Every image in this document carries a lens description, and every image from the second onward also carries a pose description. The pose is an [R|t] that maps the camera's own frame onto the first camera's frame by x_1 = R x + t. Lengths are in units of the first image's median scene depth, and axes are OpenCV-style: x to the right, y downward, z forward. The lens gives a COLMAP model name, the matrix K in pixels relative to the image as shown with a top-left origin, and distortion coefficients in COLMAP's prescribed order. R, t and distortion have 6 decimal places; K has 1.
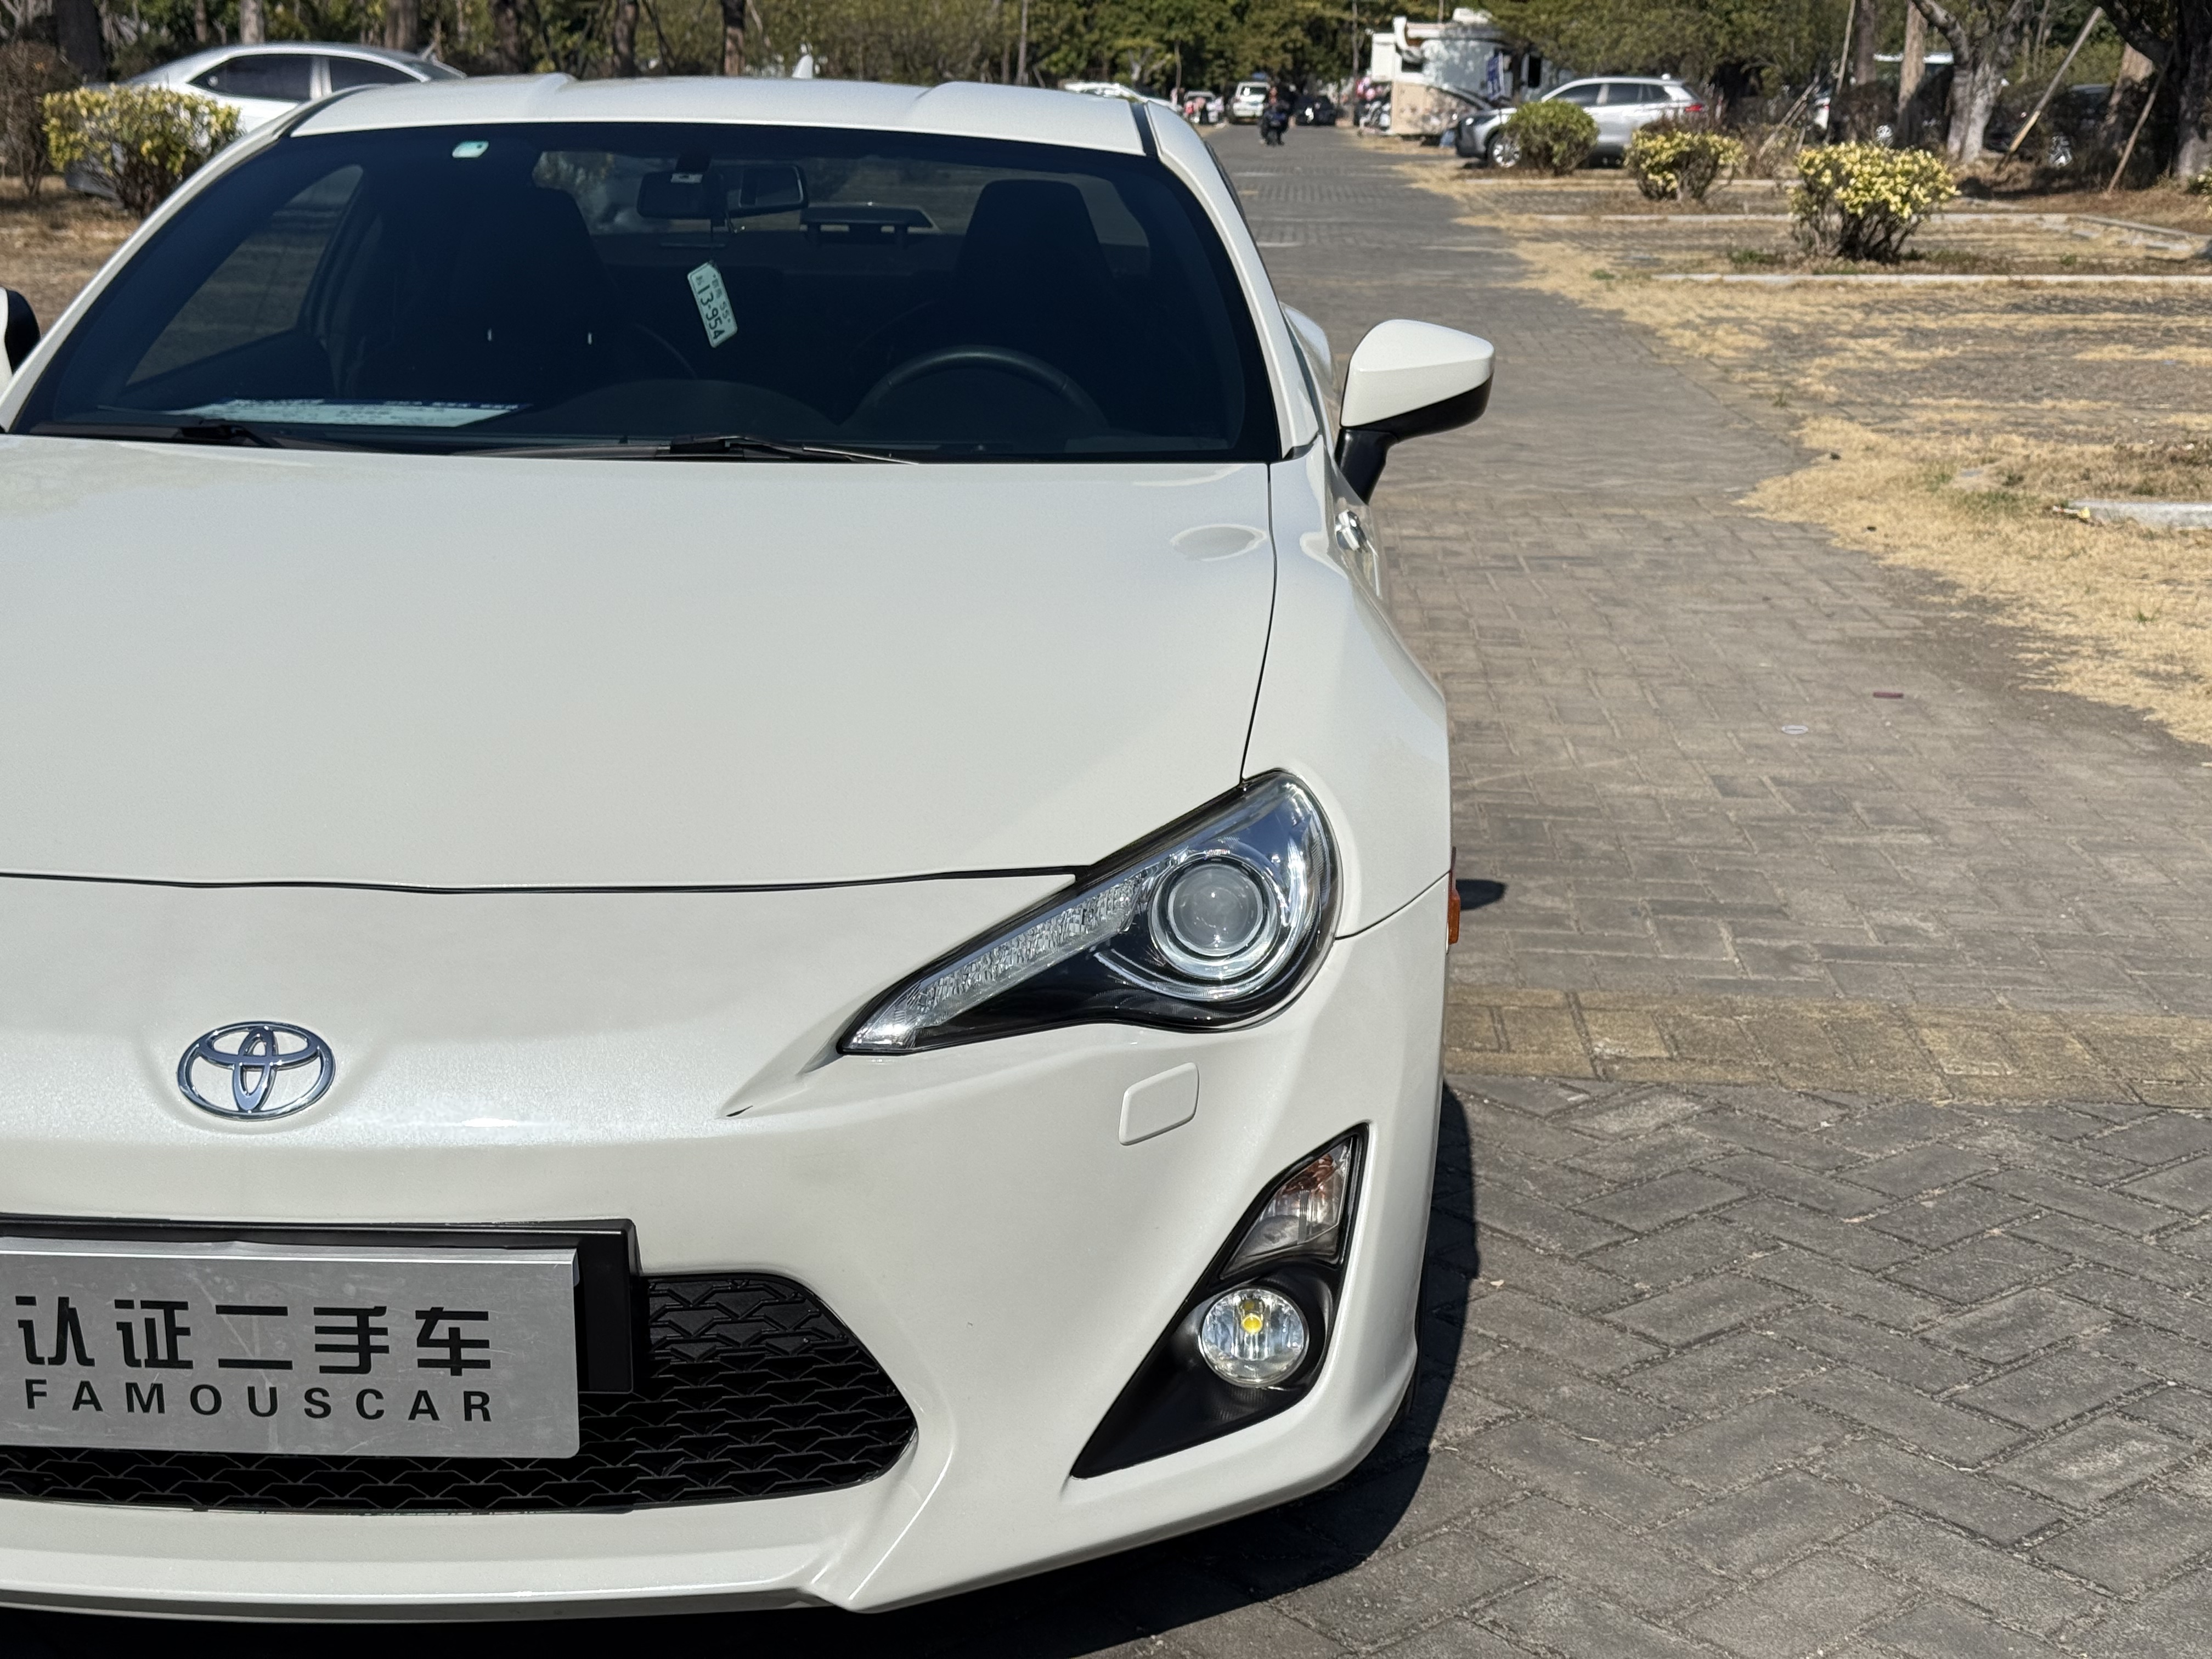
lens RADIAL K [[3097.5, 0, 1118.6], [0, 3097.5, 829.7], [0, 0, 1]] dist [0.100971, 0.000000]
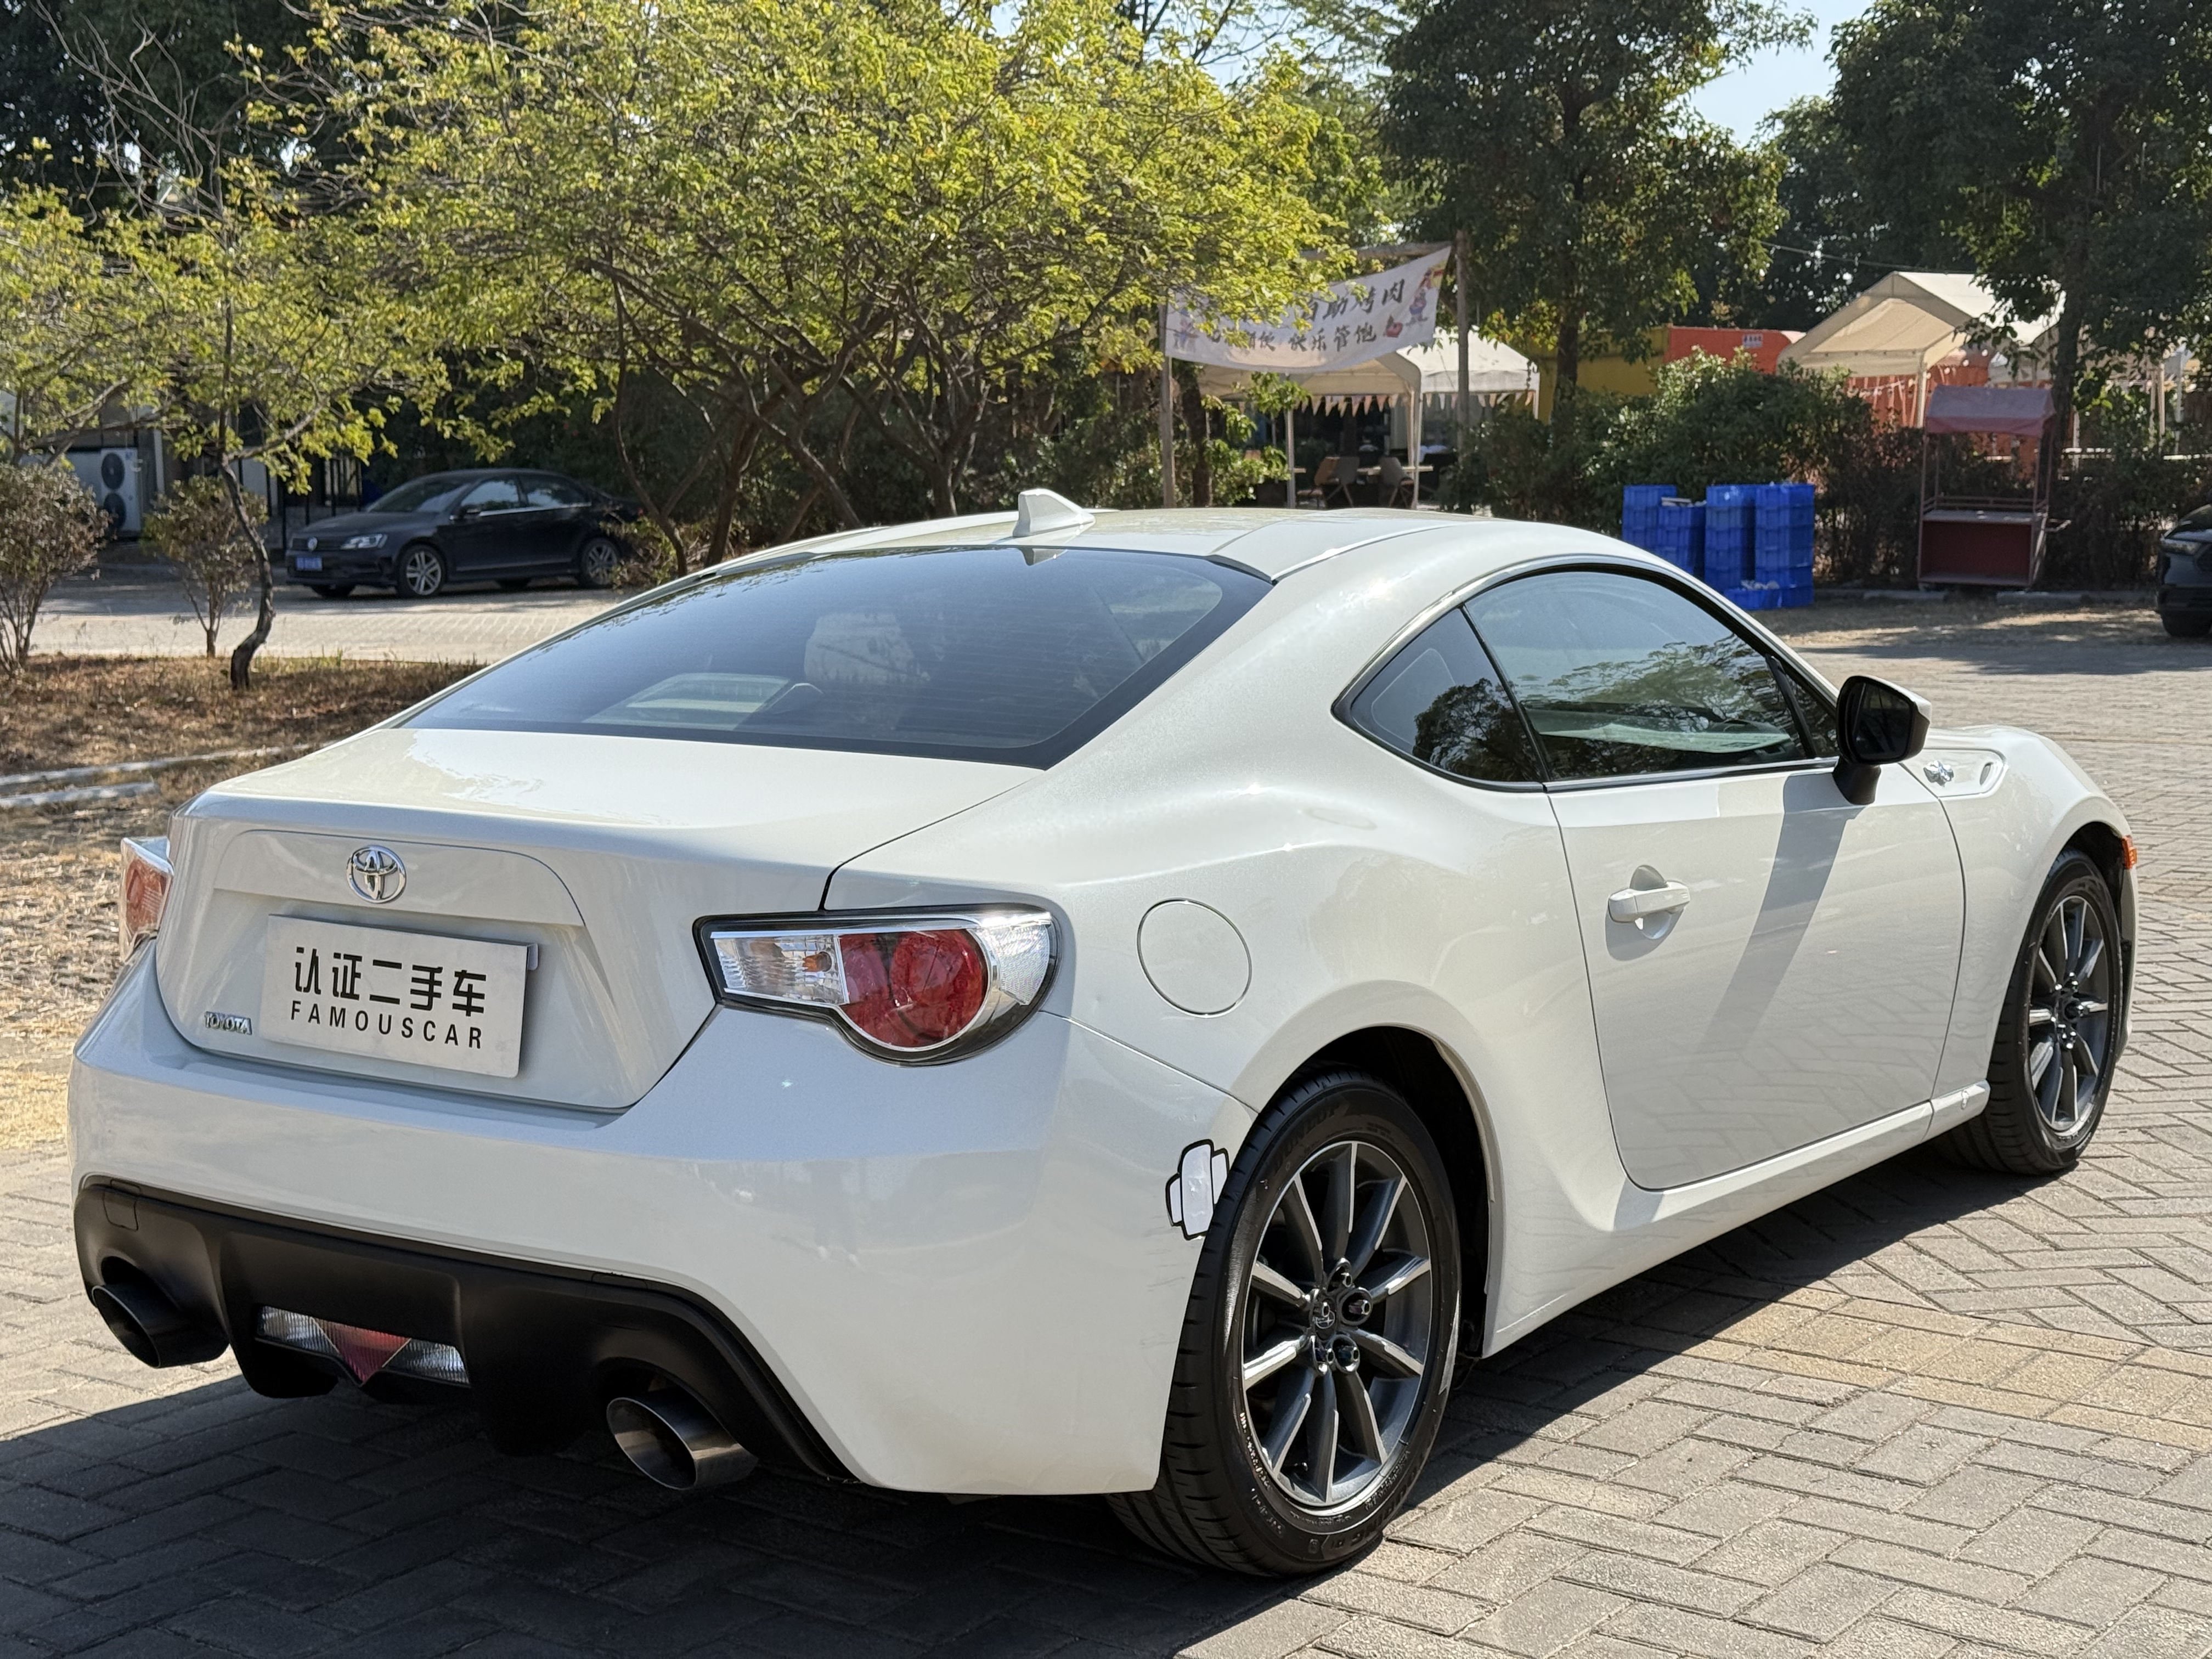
lens RADIAL K [[3097.5, 0, 1102.6], [0, 3097.5, 834.4], [0, 0, 1]] dist [0.100971, 0.000000]
pose [[0.835624, 0.059262, -0.546096, 0.527899], [-0.219802, 0.947176, -0.233548, 0.218302], [0.503409, 0.315192, 0.804508, -0.095465]]
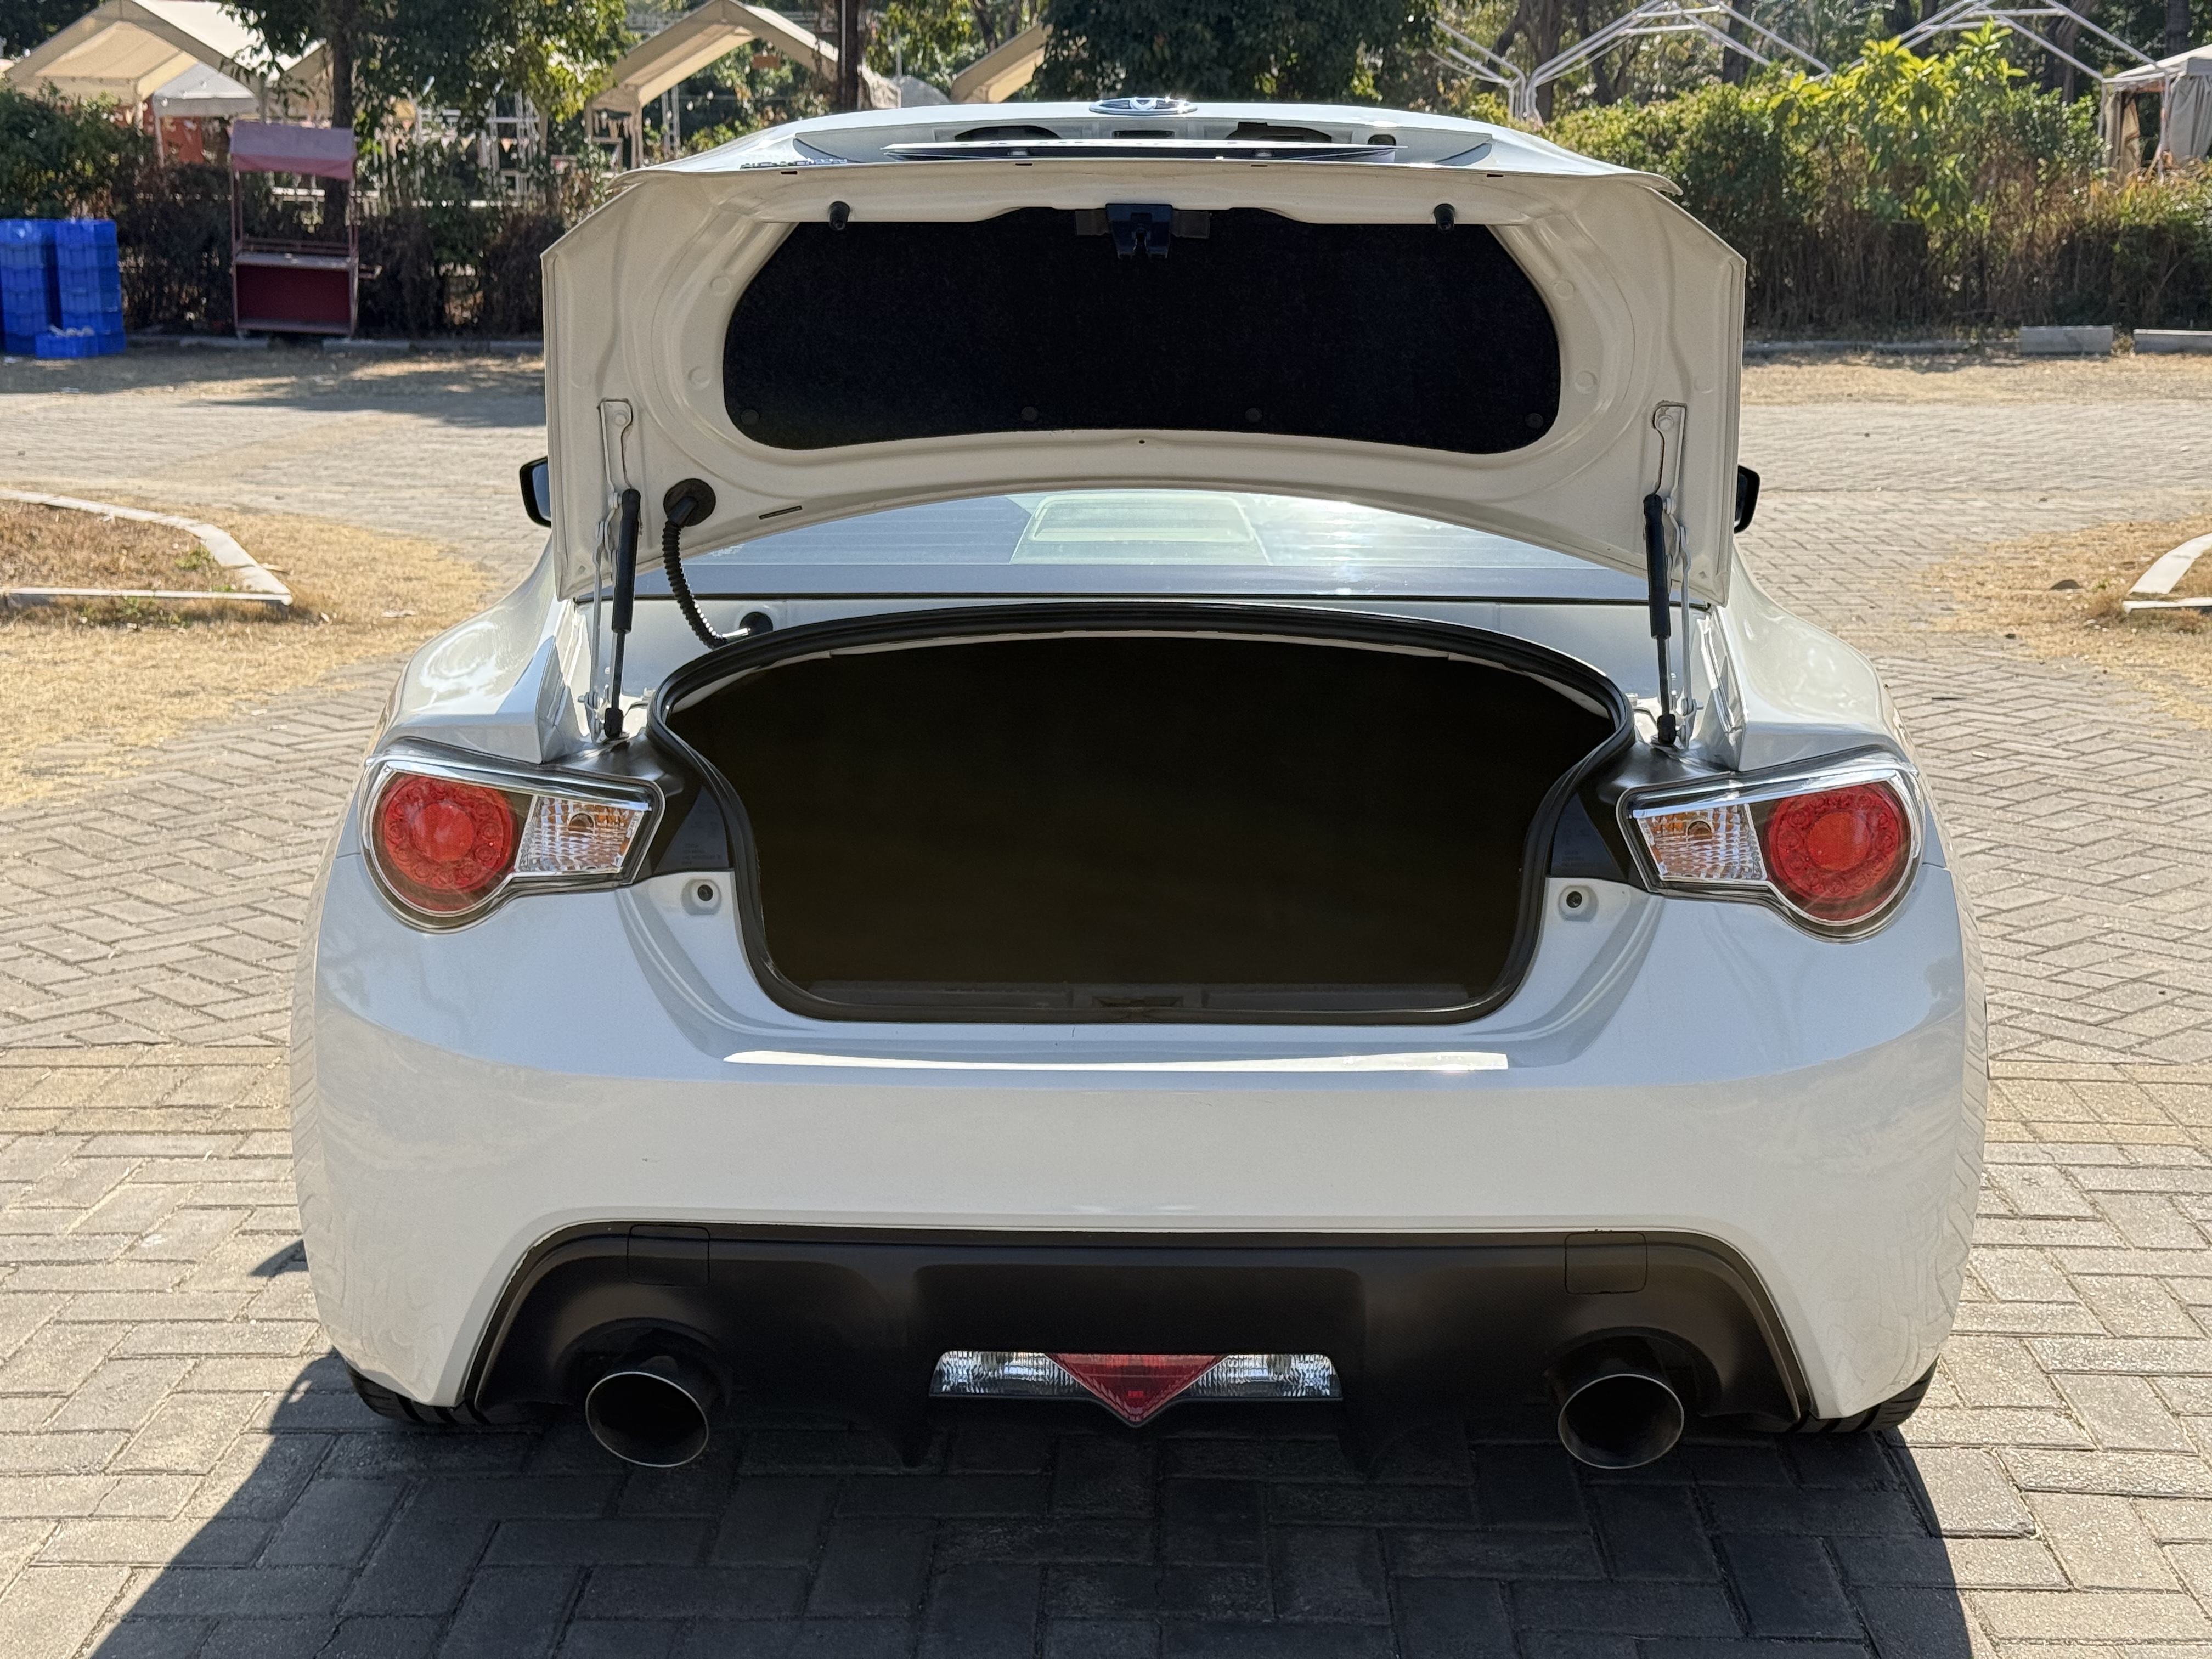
lens RADIAL K [[3097.5, 0, 1117.7], [0, 3097.5, 838.3], [0, 0, 1]] dist [0.100971, 0.000000]
pose [[0.999164, 0.002660, 0.040805, -0.188377], [0.006470, 0.975027, -0.221993, 0.232048], [-0.040376, 0.222072, 0.974194, -0.142283]]
